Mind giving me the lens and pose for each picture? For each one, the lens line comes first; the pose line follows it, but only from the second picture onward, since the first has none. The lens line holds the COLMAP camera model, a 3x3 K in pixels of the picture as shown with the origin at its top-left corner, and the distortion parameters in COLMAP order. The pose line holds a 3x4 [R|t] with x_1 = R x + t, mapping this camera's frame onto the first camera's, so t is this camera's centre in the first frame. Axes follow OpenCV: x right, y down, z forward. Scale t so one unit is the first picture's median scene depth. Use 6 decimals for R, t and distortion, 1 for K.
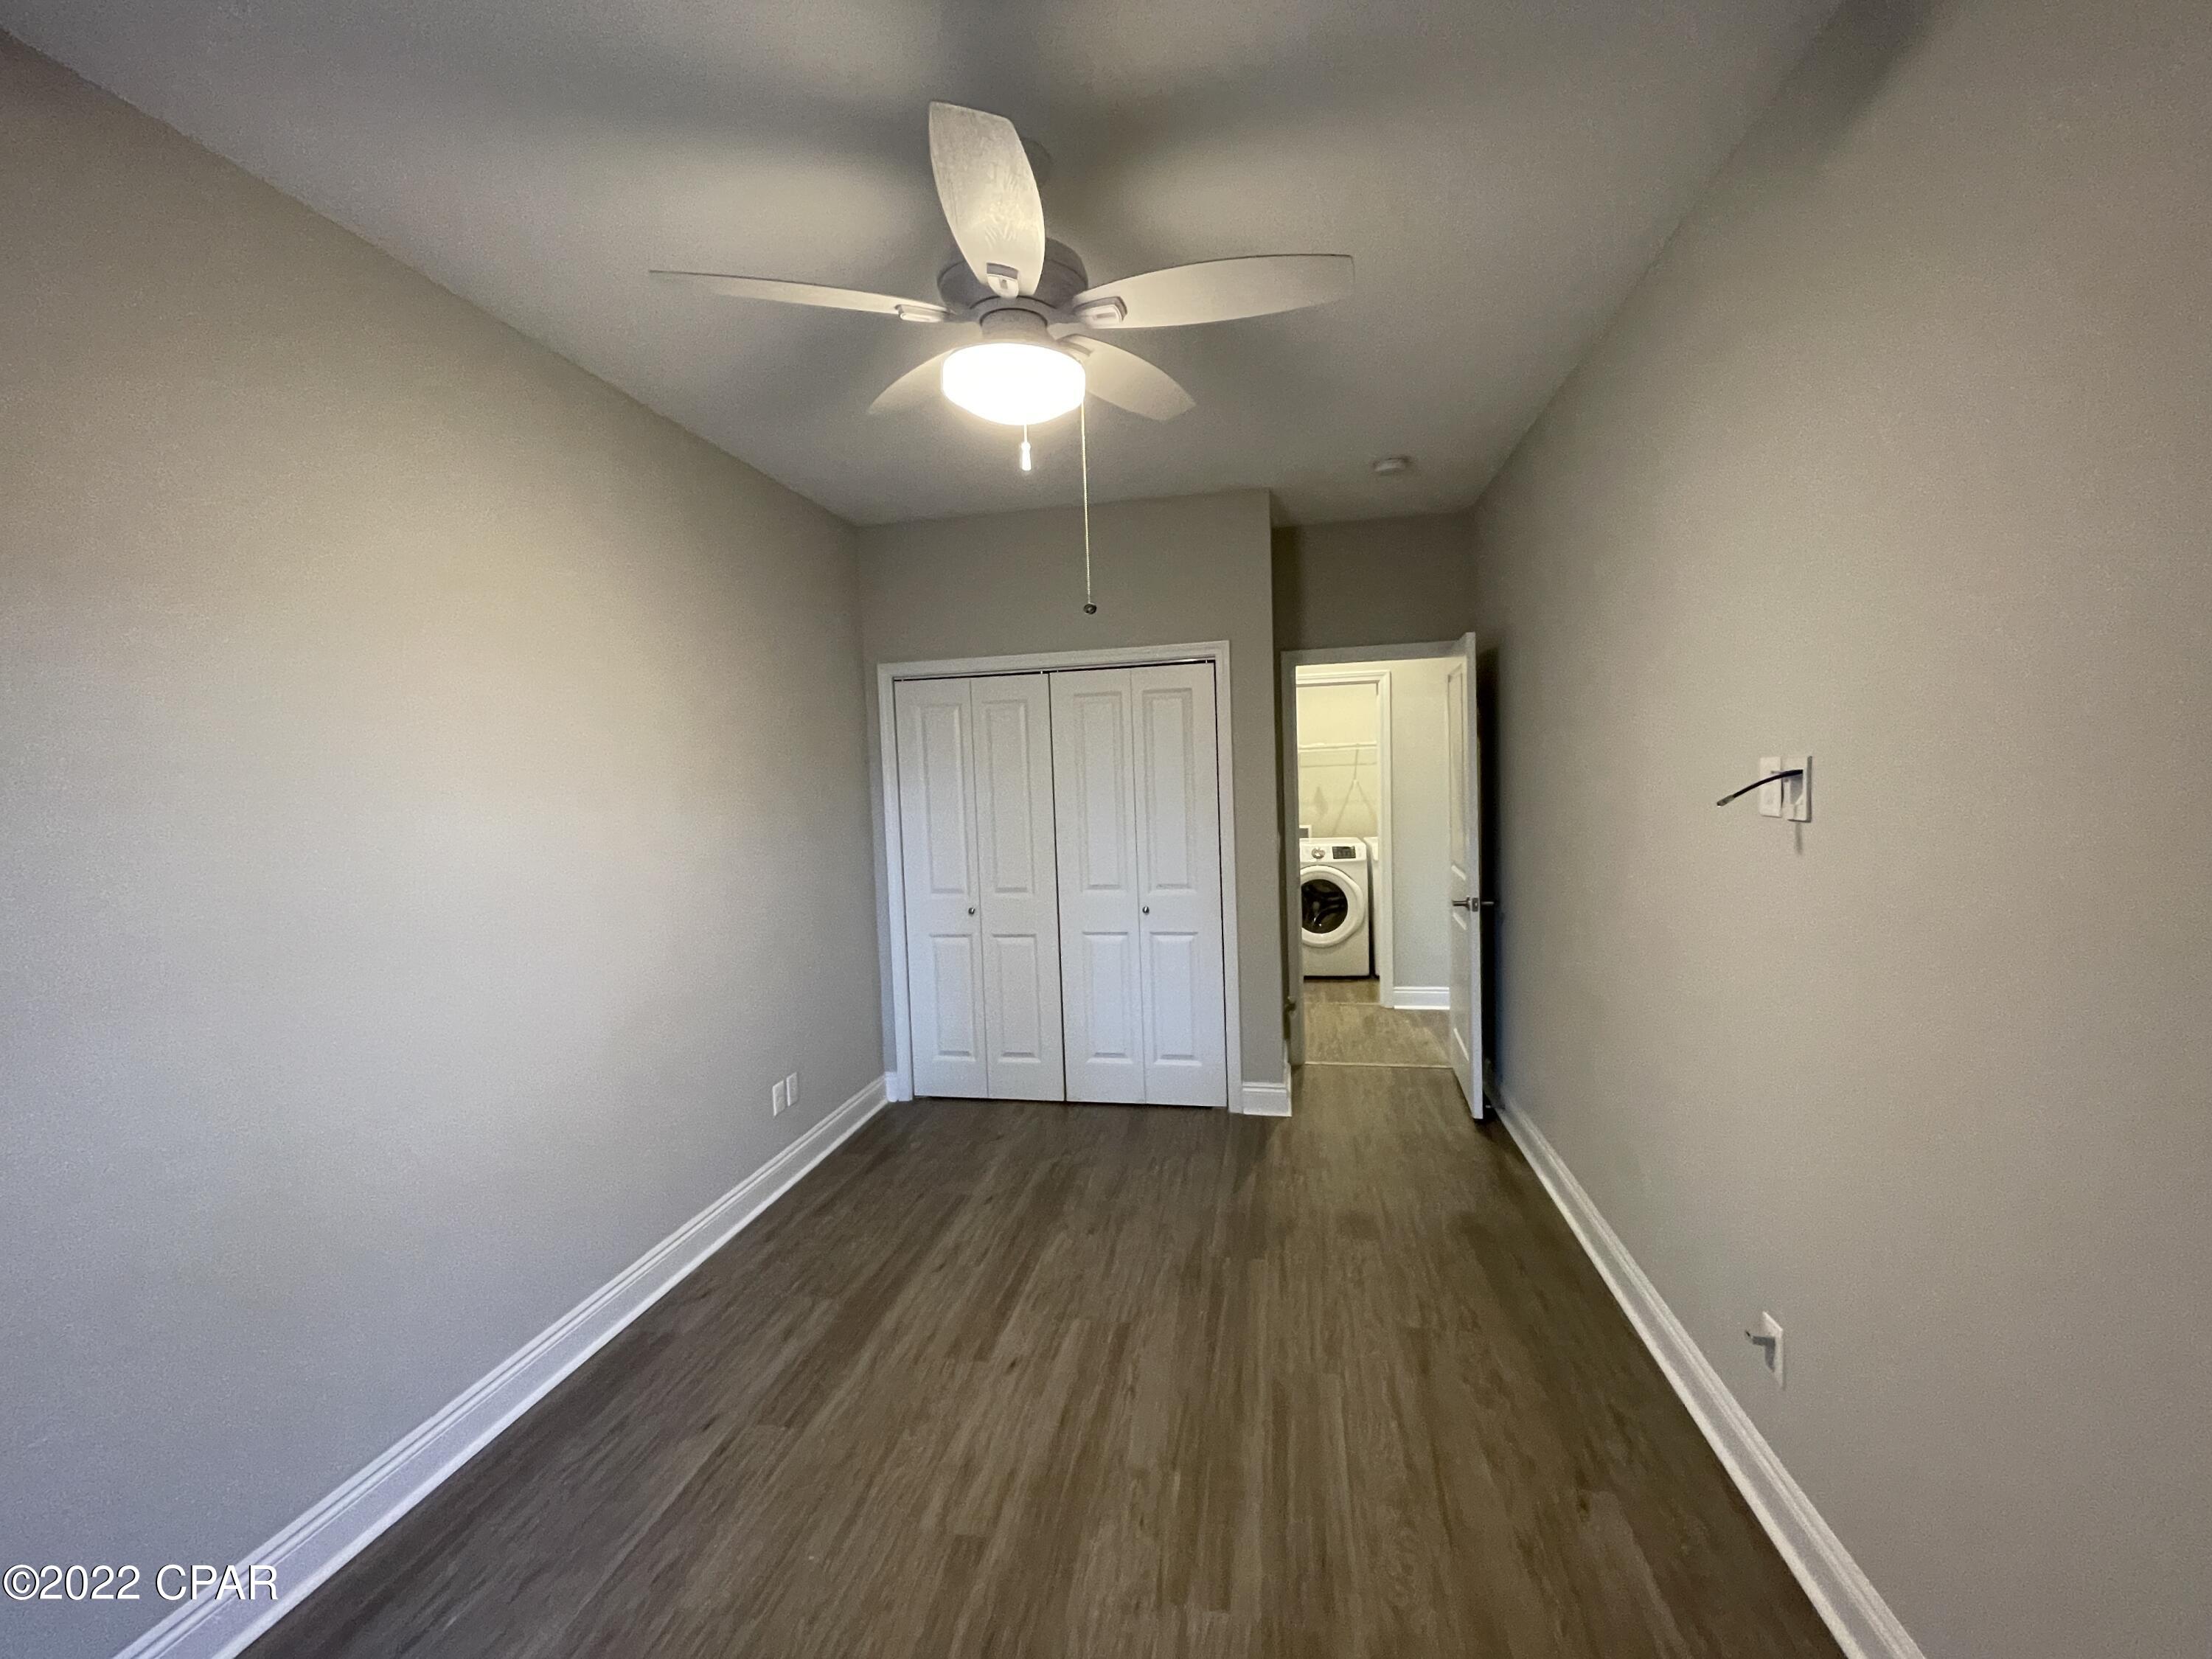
lens RADIAL K [[888.2, 0, 1104.2], [0, 888.2, 820.3], [0, 0, 1]] dist [-0.000047, 0.000632]
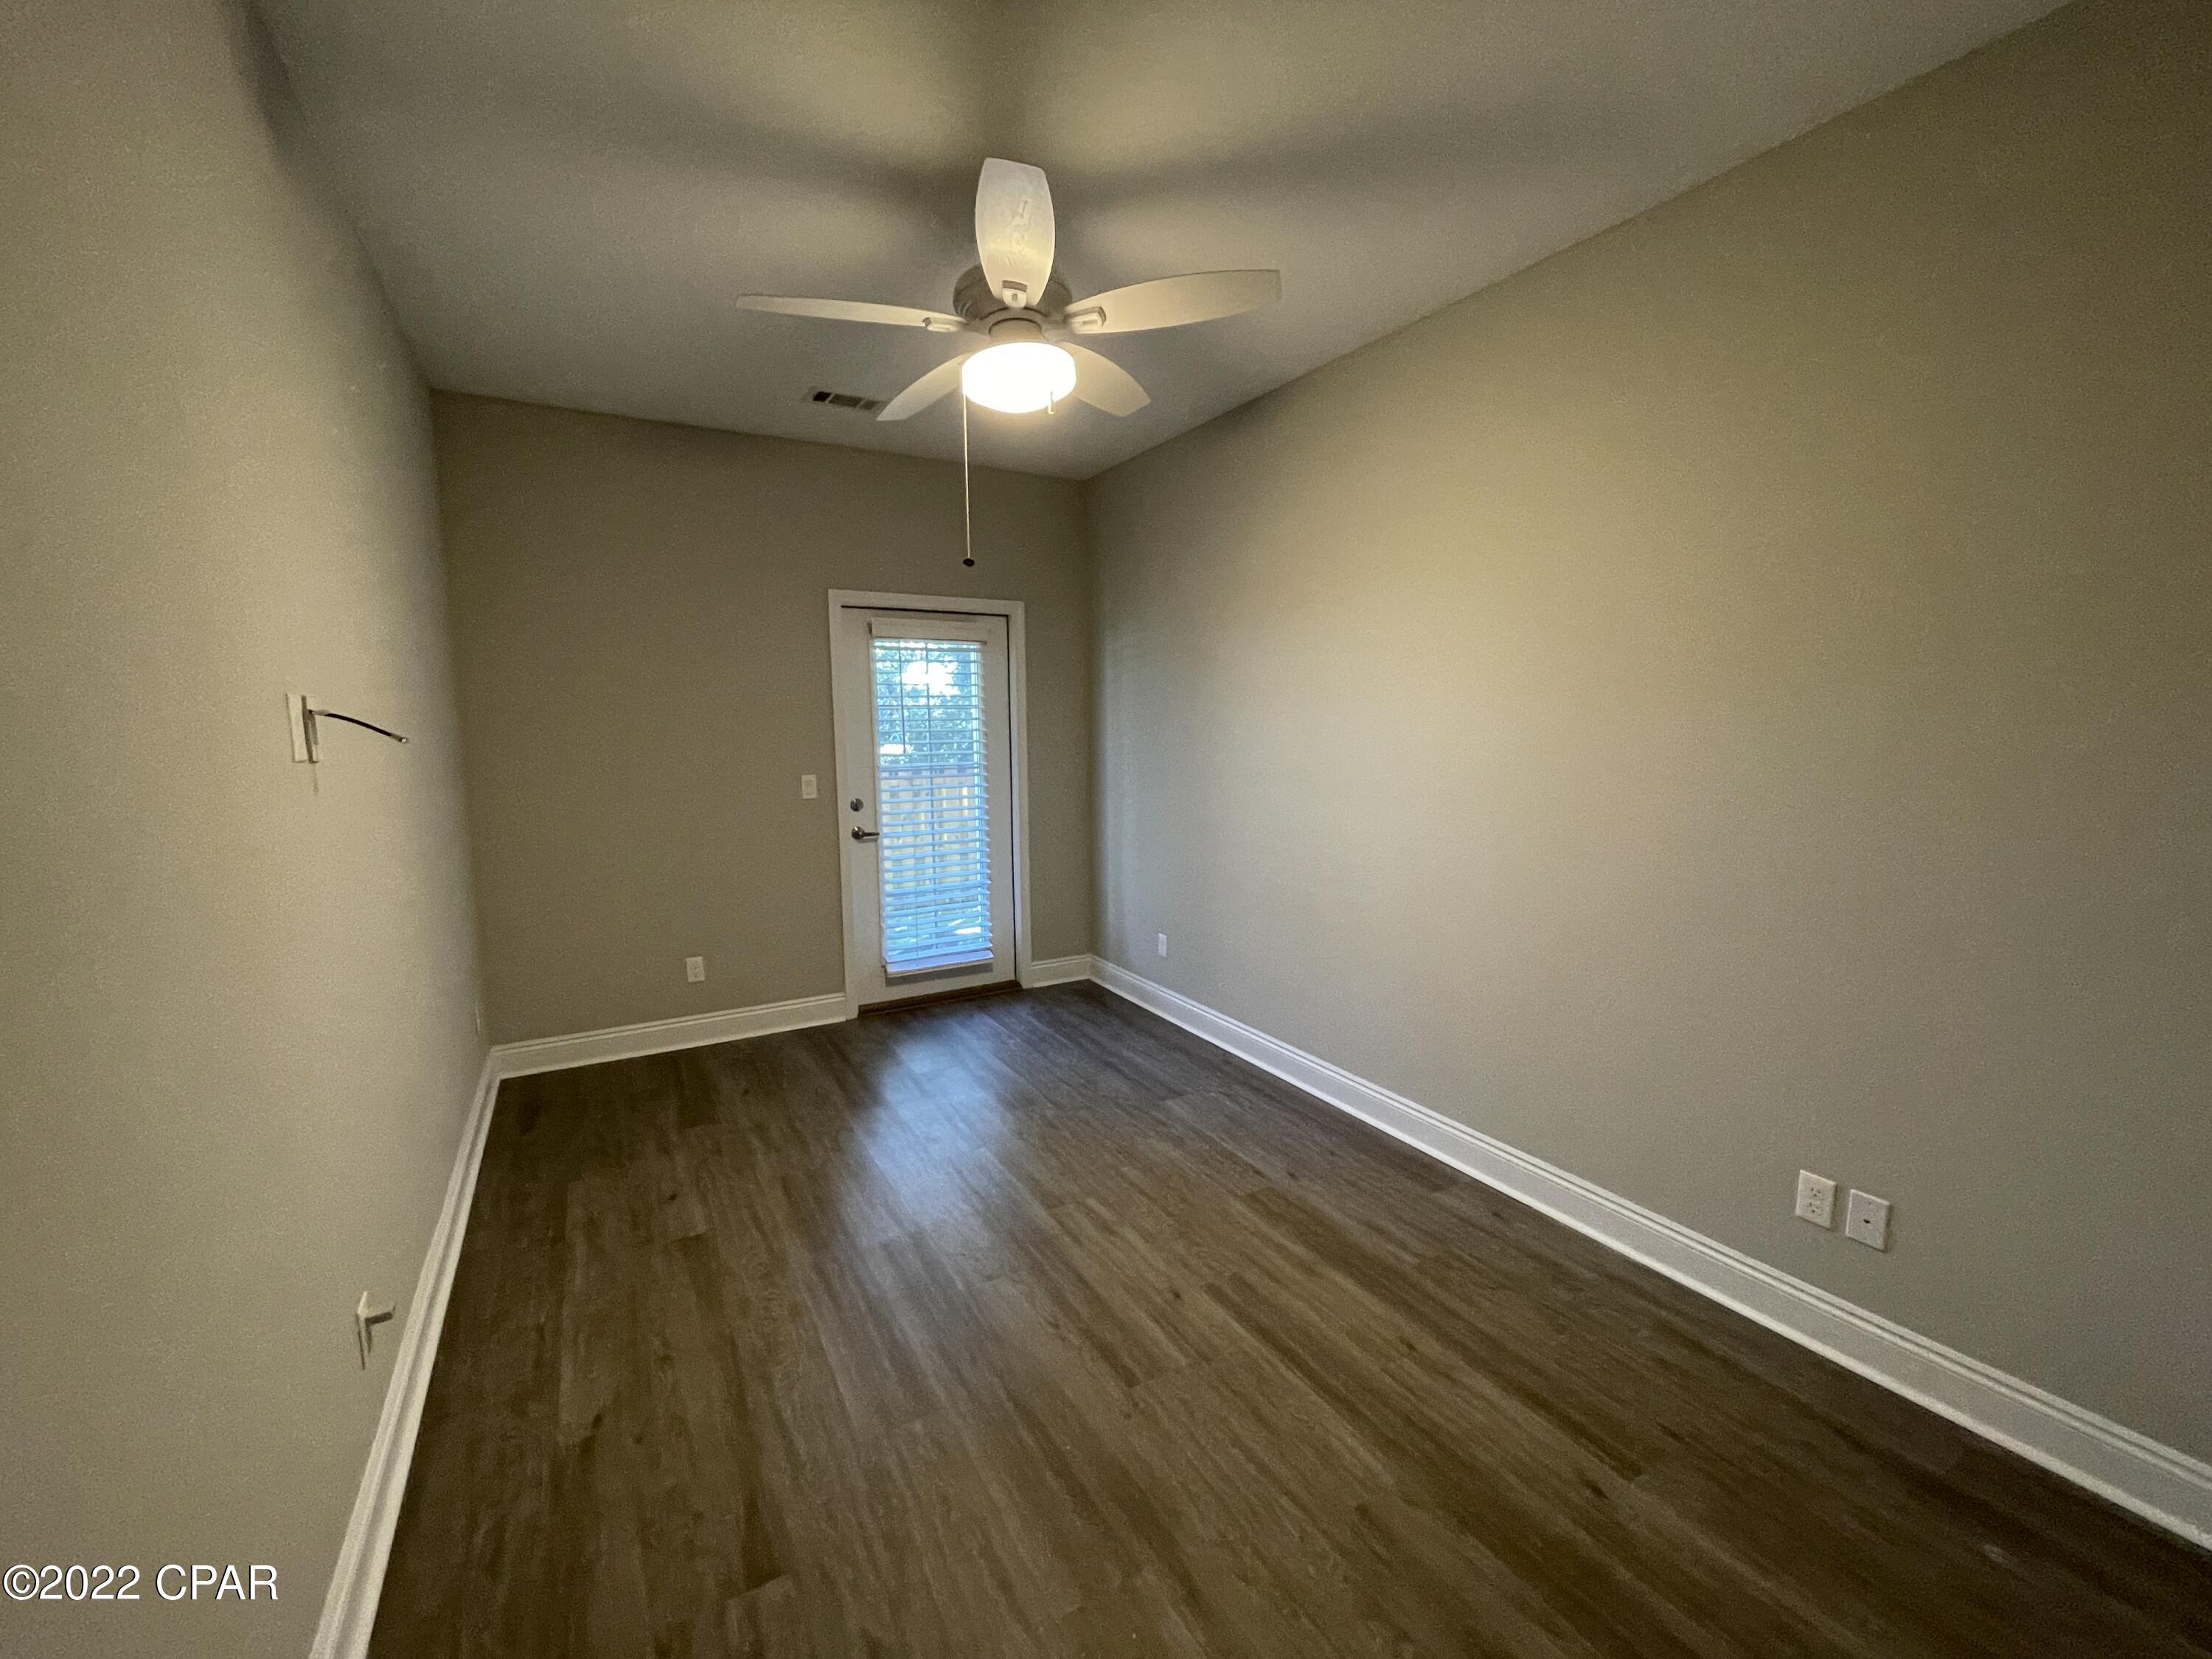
lens RADIAL K [[888.2, 0, 1104.2], [0, 888.2, 820.3], [0, 0, 1]] dist [-0.000047, 0.000632]
pose [[-0.747335, 0.117013, -0.654063, 0.518907], [0.001629, 0.984691, 0.174302, -0.072630], [0.664446, 0.129196, -0.736084, 1.542632]]
